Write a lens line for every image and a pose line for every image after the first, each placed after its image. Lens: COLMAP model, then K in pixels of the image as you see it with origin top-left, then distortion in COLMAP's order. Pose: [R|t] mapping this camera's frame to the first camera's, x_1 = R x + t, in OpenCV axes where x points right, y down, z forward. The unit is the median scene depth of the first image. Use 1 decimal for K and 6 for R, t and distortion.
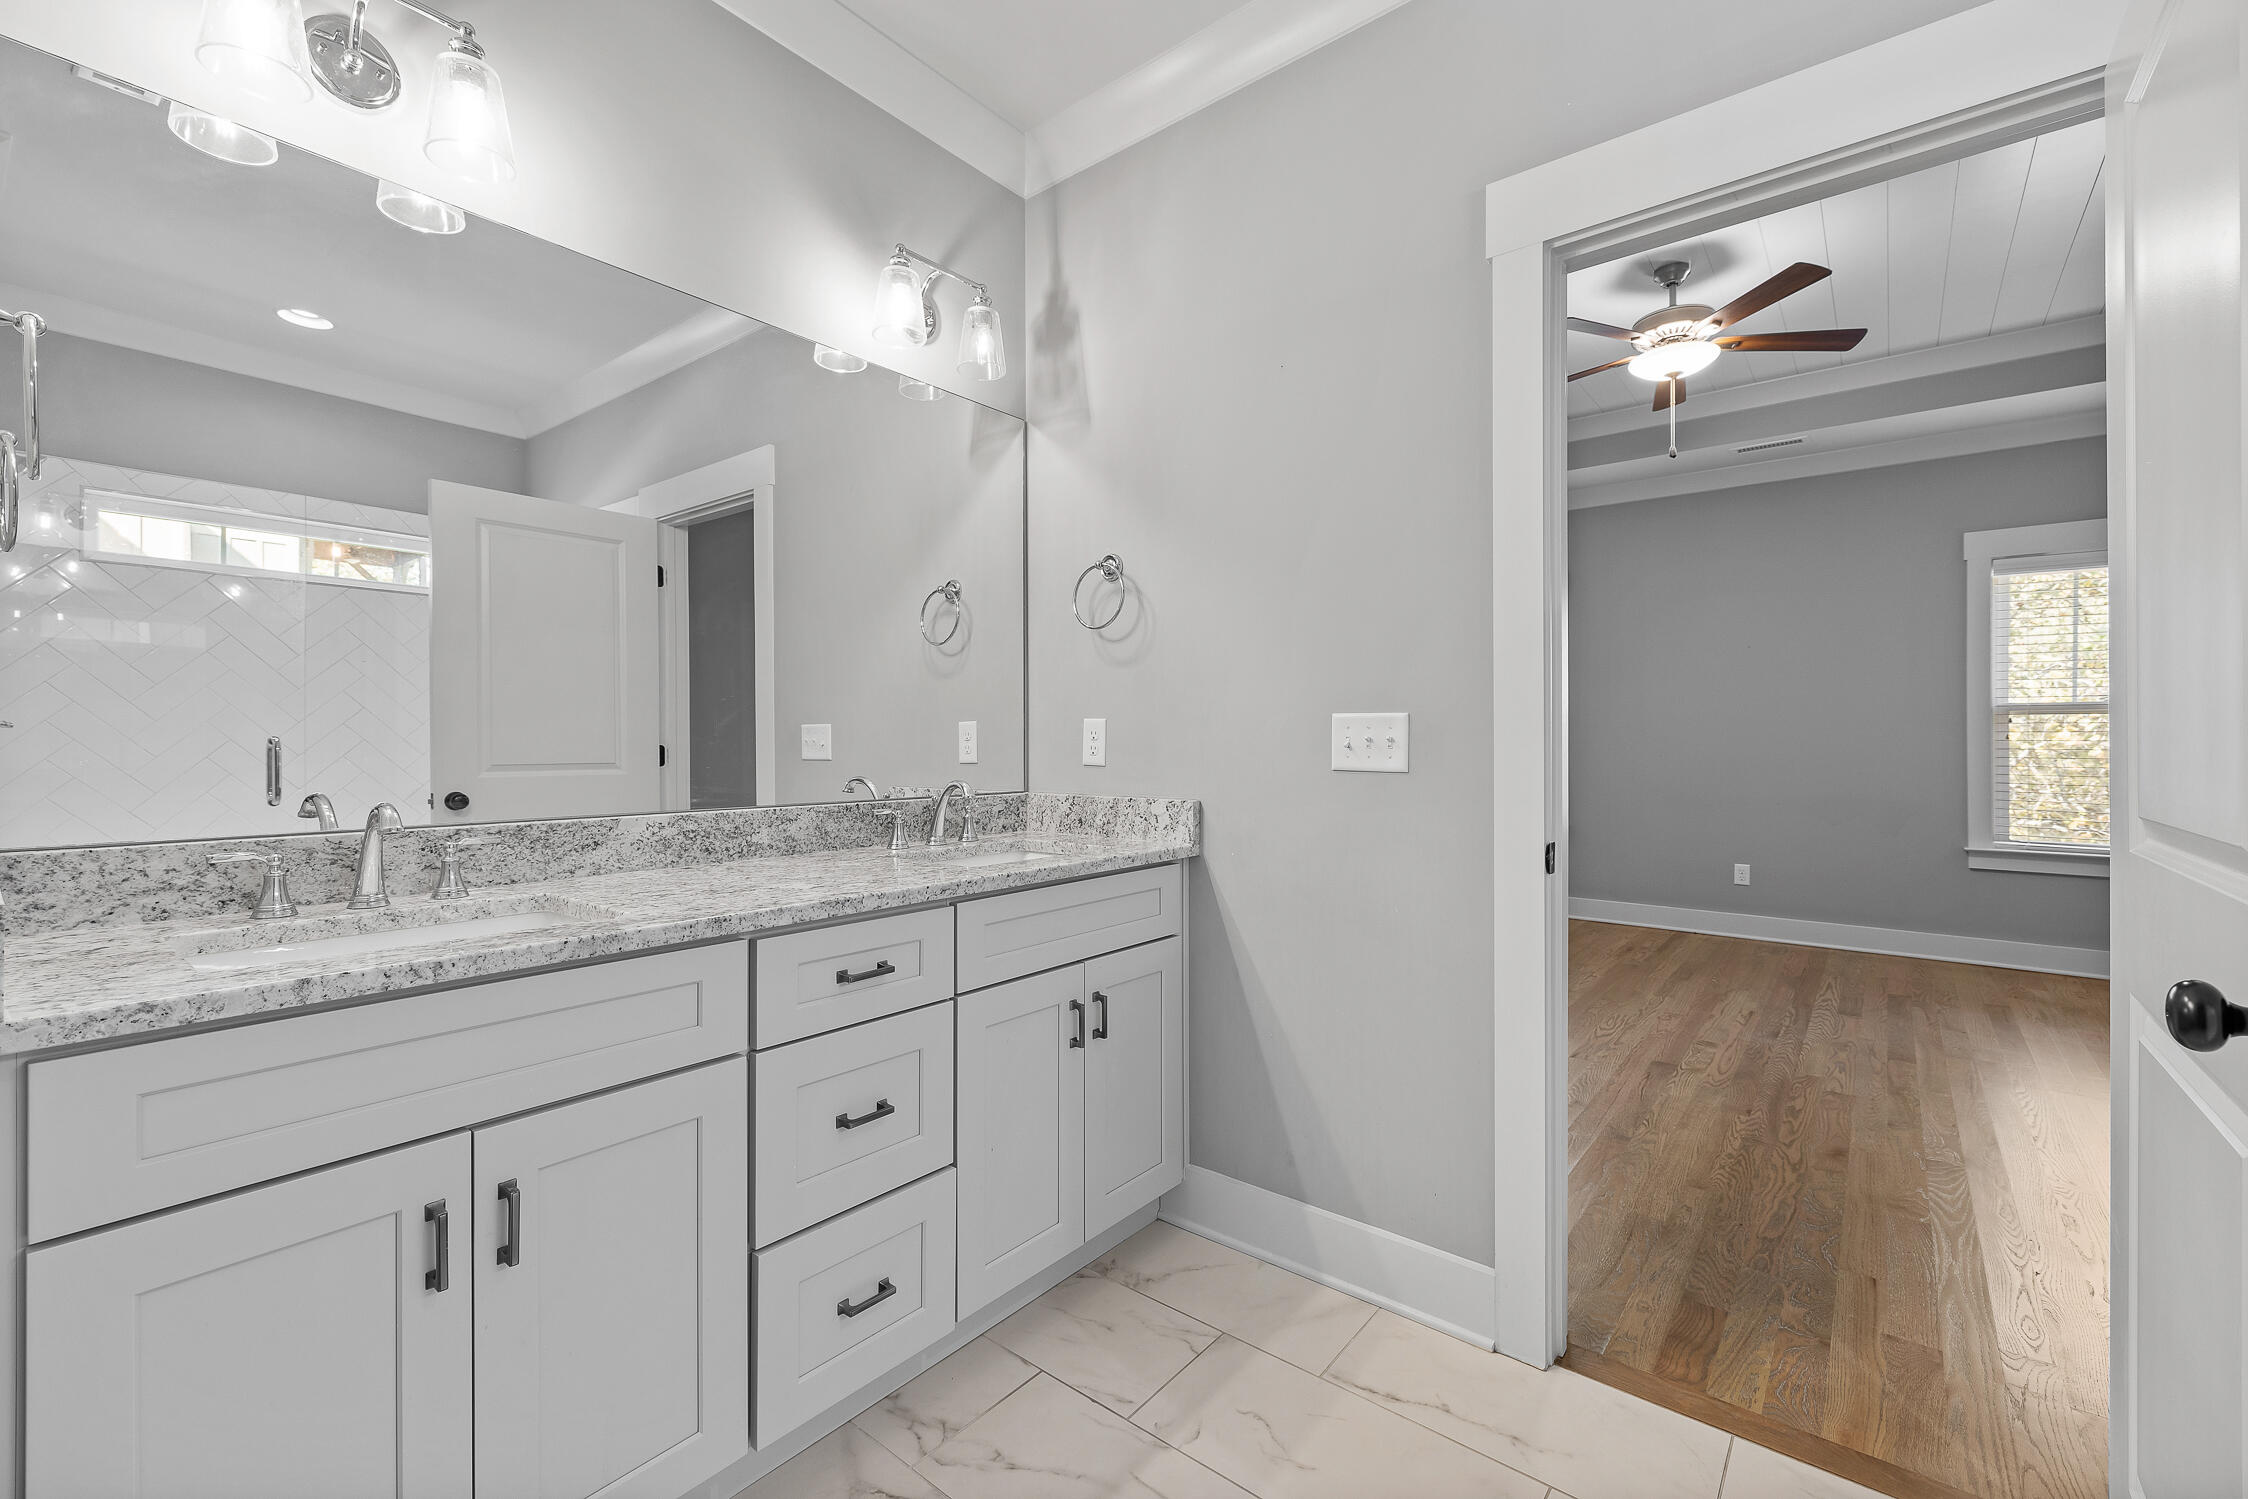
lens RADIAL K [[940.5, 0, 1132.2], [0, 940.5, 743.5], [0, 0, 1]] dist [-0.000691, 0.000591]
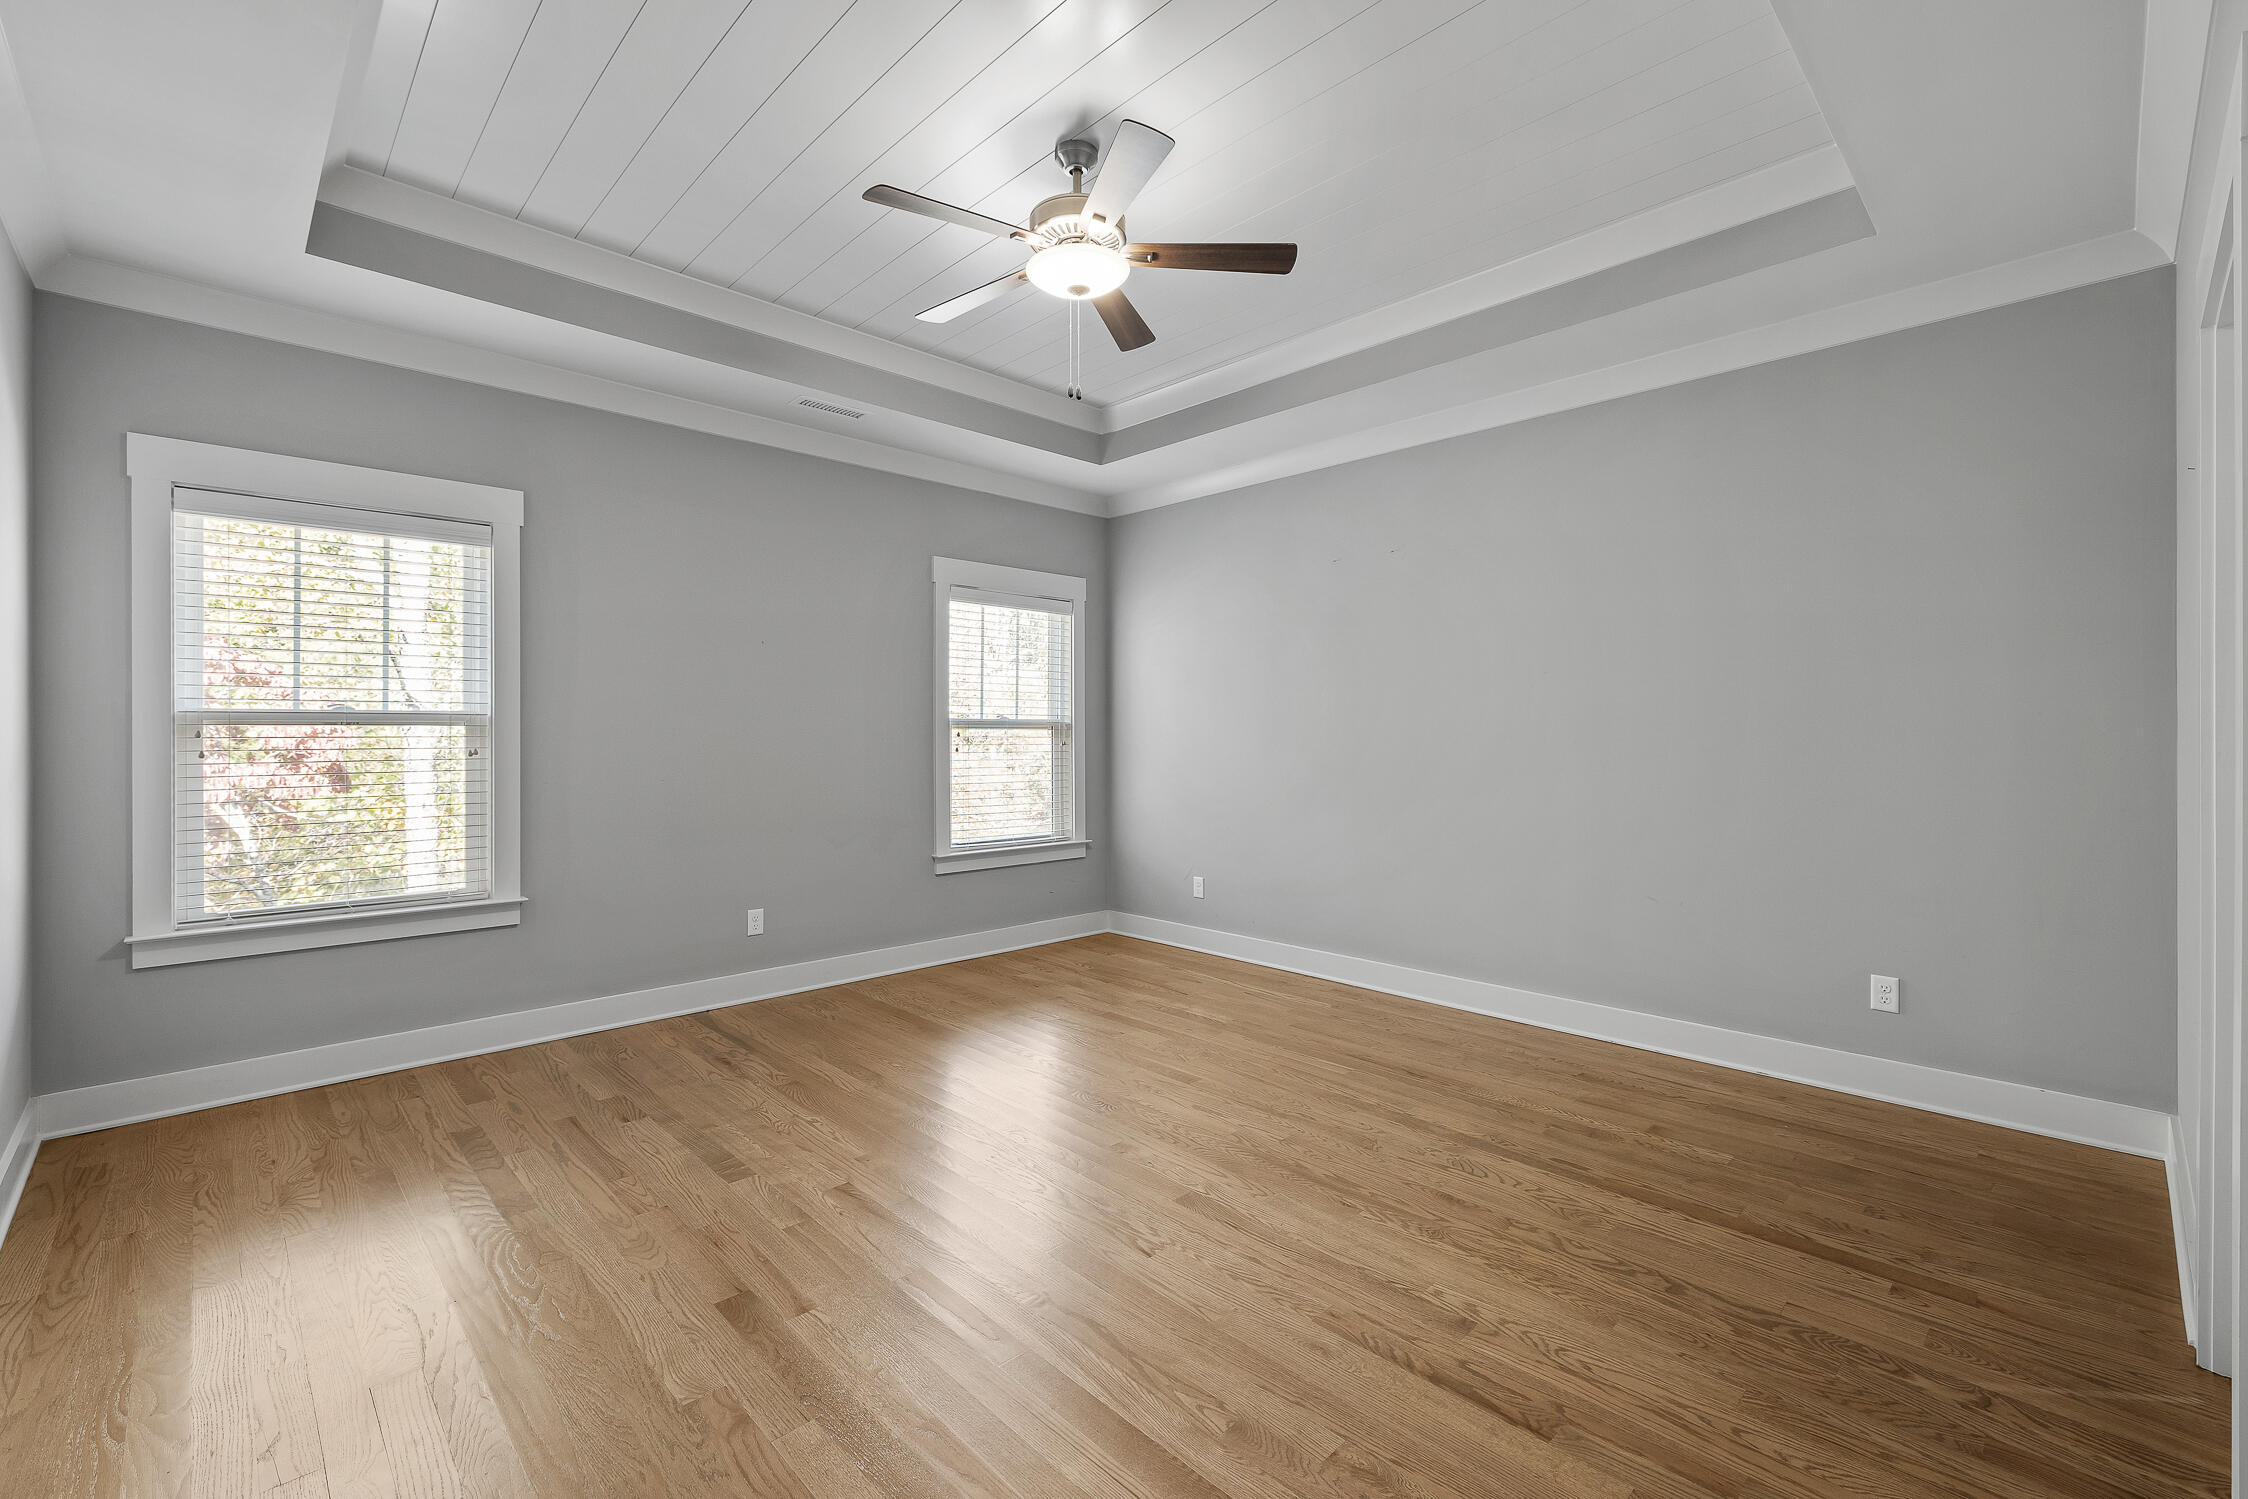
lens RADIAL K [[940.5, 0, 1120.4], [0, 940.5, 744.5], [0, 0, 1]] dist [-0.000691, 0.000591]
pose [[0.120734, -0.014074, 0.992585, -0.341861], [0.004005, 0.999898, 0.013690, -0.068267], [-0.992677, 0.002323, 0.120778, 1.700220]]
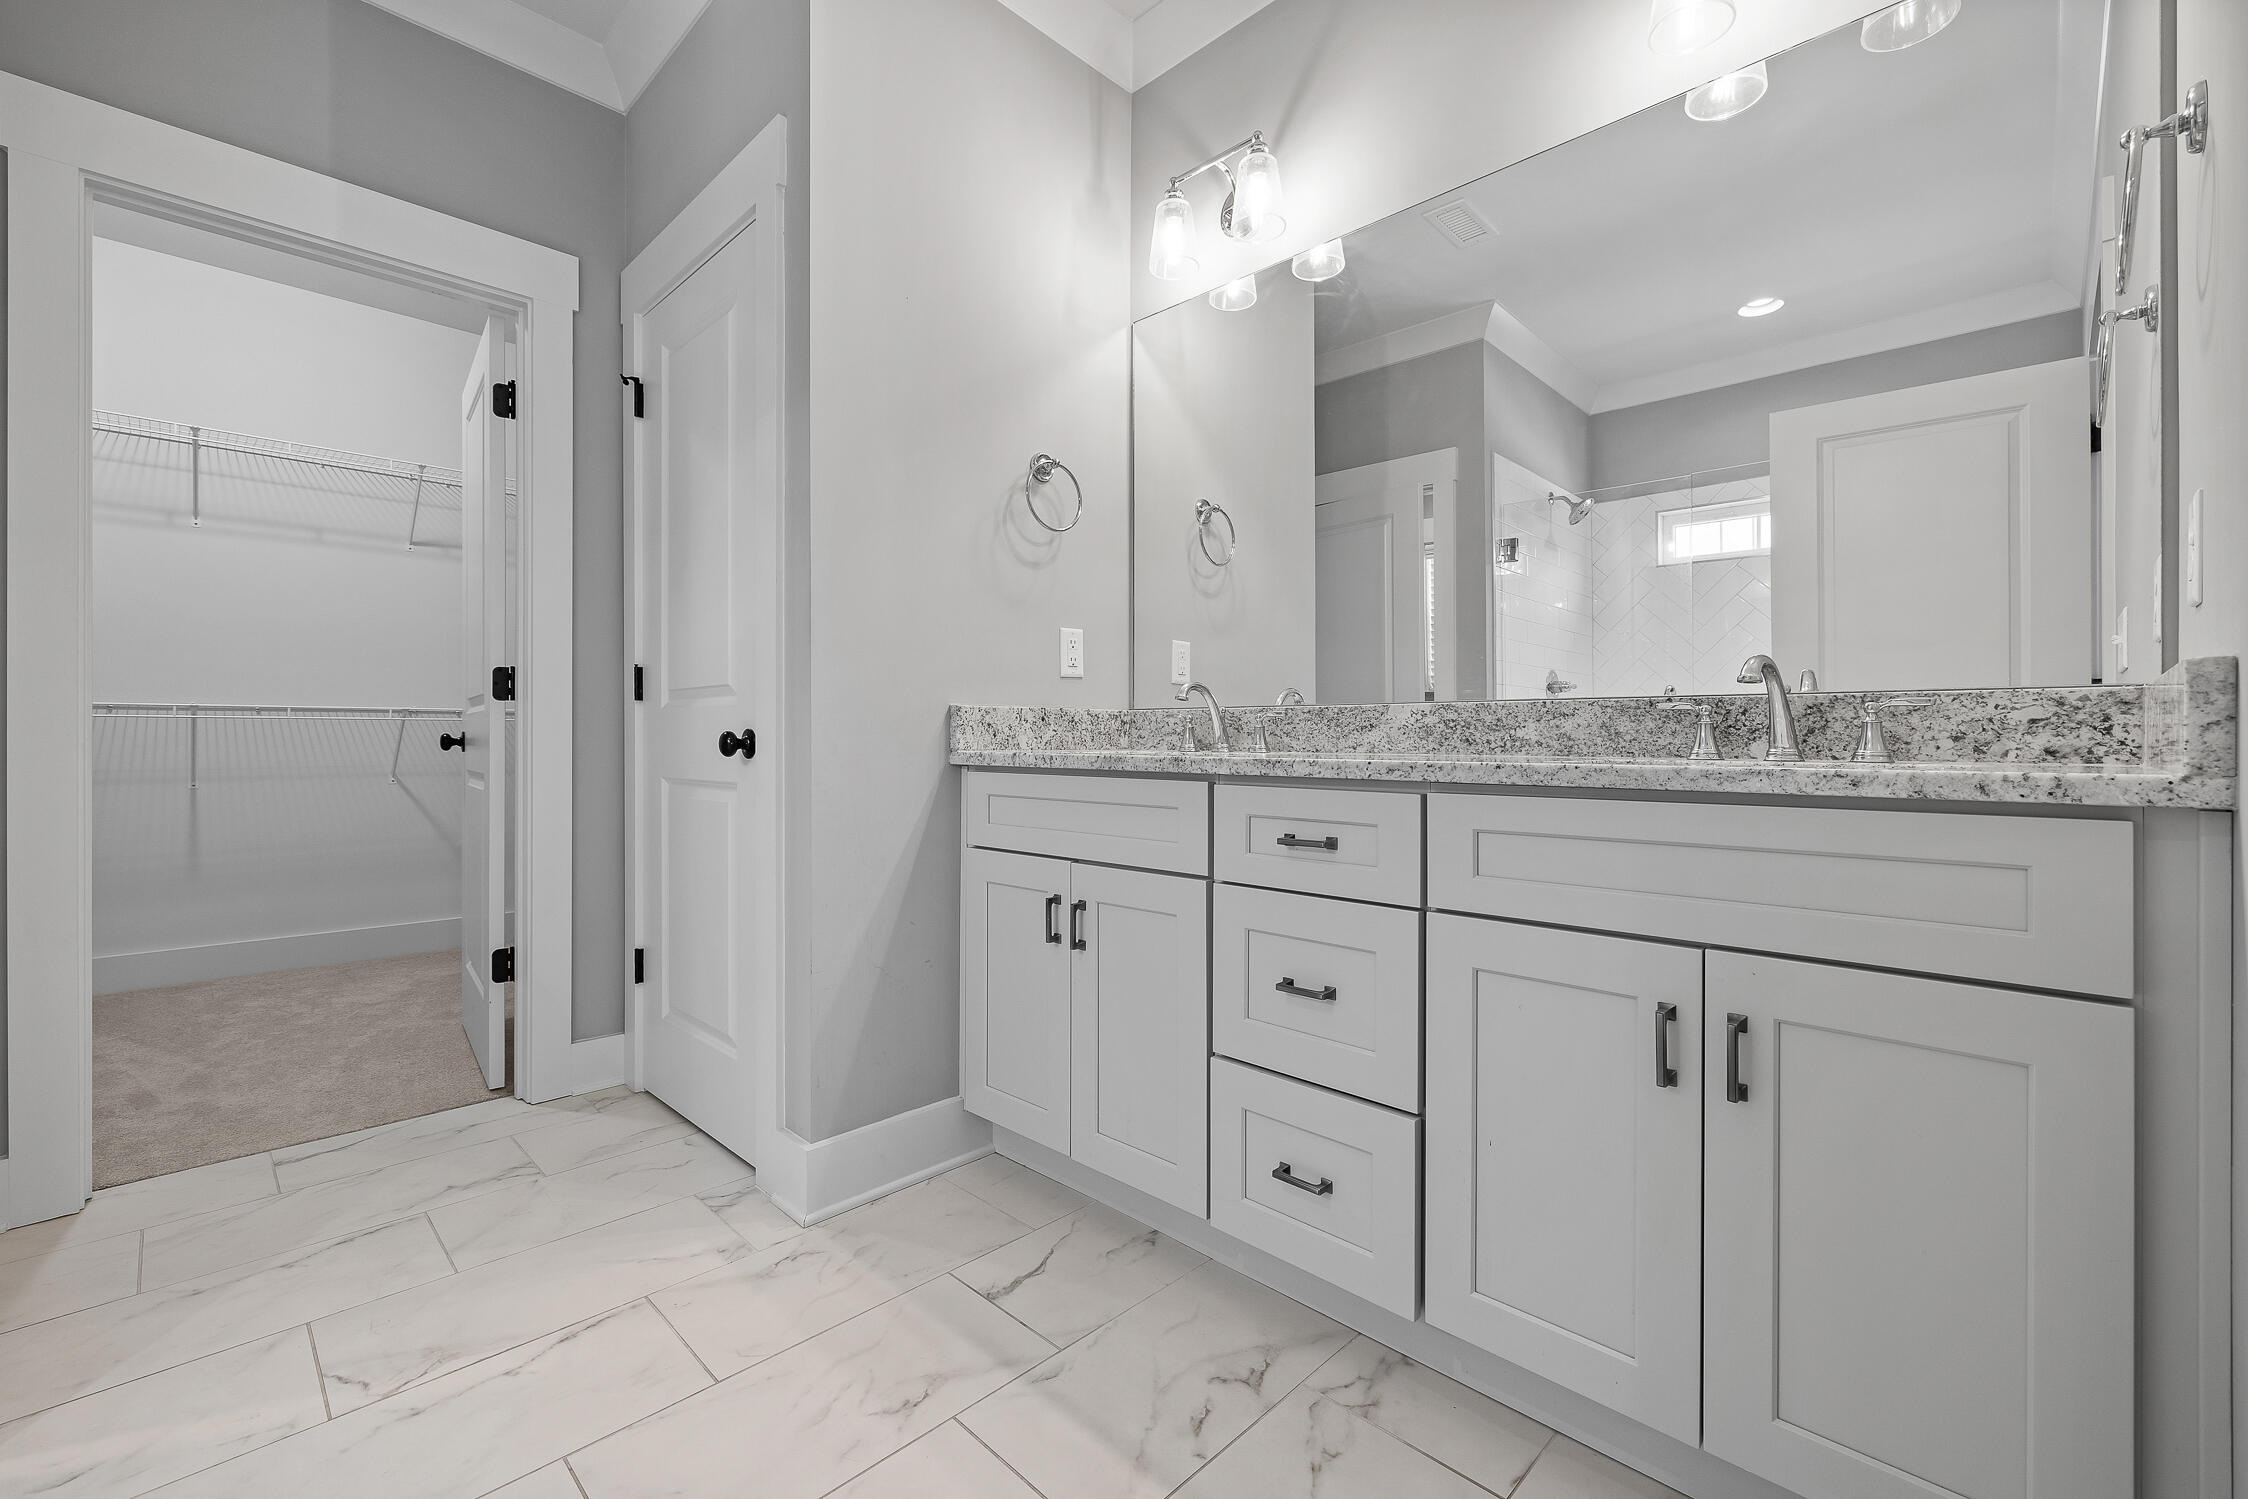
lens RADIAL K [[940.5, 0, 1117.4], [0, 940.5, 731.2], [0, 0, 1]] dist [-0.000691, 0.000591]
pose [[-0.098223, -0.007729, -0.995134, 0.537270], [-0.004623, 0.999963, -0.007310, 0.106554], [0.995154, 0.003882, -0.098255, 0.694317]]
